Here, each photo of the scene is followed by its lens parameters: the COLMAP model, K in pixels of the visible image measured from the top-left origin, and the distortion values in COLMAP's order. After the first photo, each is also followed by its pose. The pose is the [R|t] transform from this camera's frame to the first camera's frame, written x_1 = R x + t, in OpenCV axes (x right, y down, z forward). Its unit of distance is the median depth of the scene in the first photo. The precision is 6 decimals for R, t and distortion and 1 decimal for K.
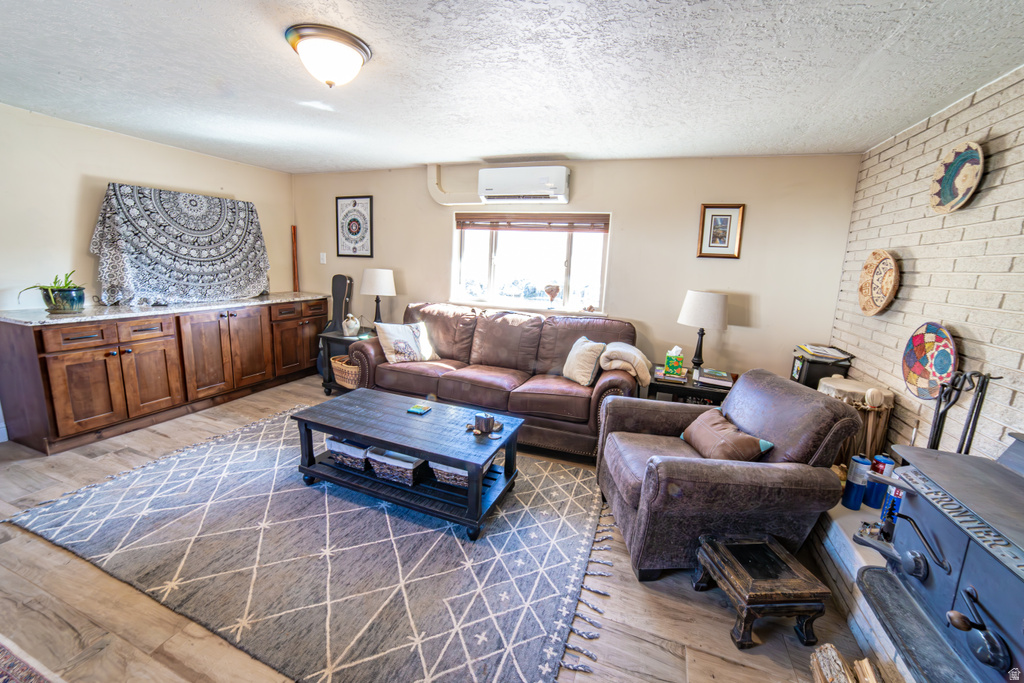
lens RADIAL K [[405.7, 0, 509.7], [0, 405.7, 333.0], [0, 0, 1]] dist [-0.081414, 0.029714]
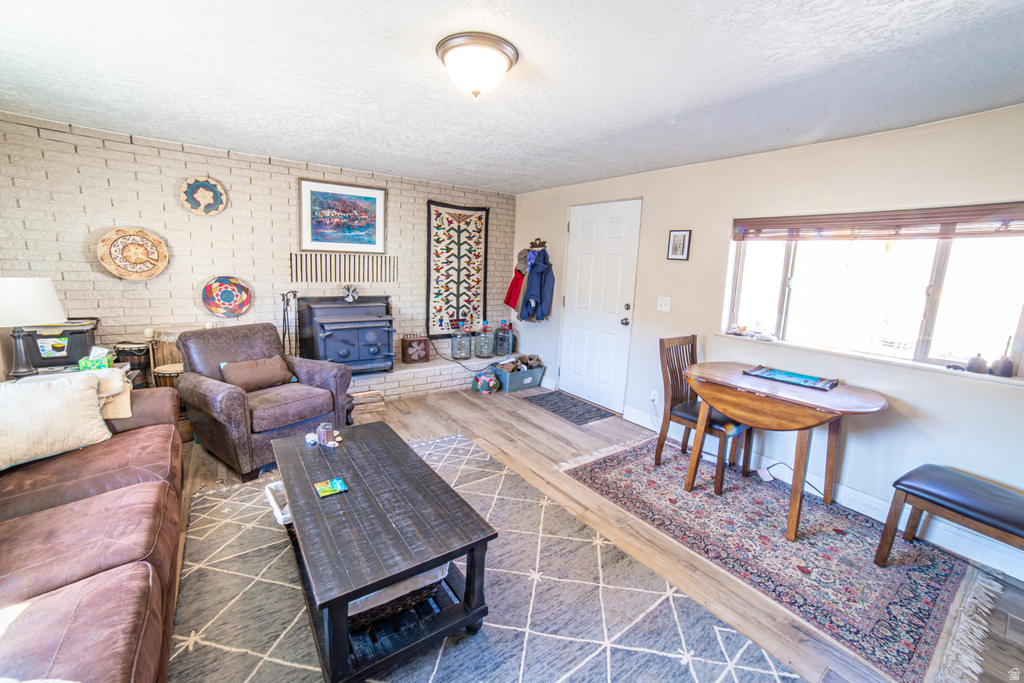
lens RADIAL K [[405.7, 0, 509.7], [0, 405.7, 333.0], [0, 0, 1]] dist [-0.081414, 0.029714]
pose [[-0.831279, -0.174532, 0.527744, -1.062698], [0.013790, 0.942659, 0.333471, -0.372134], [-0.555684, 0.284485, -0.781206, 1.745425]]
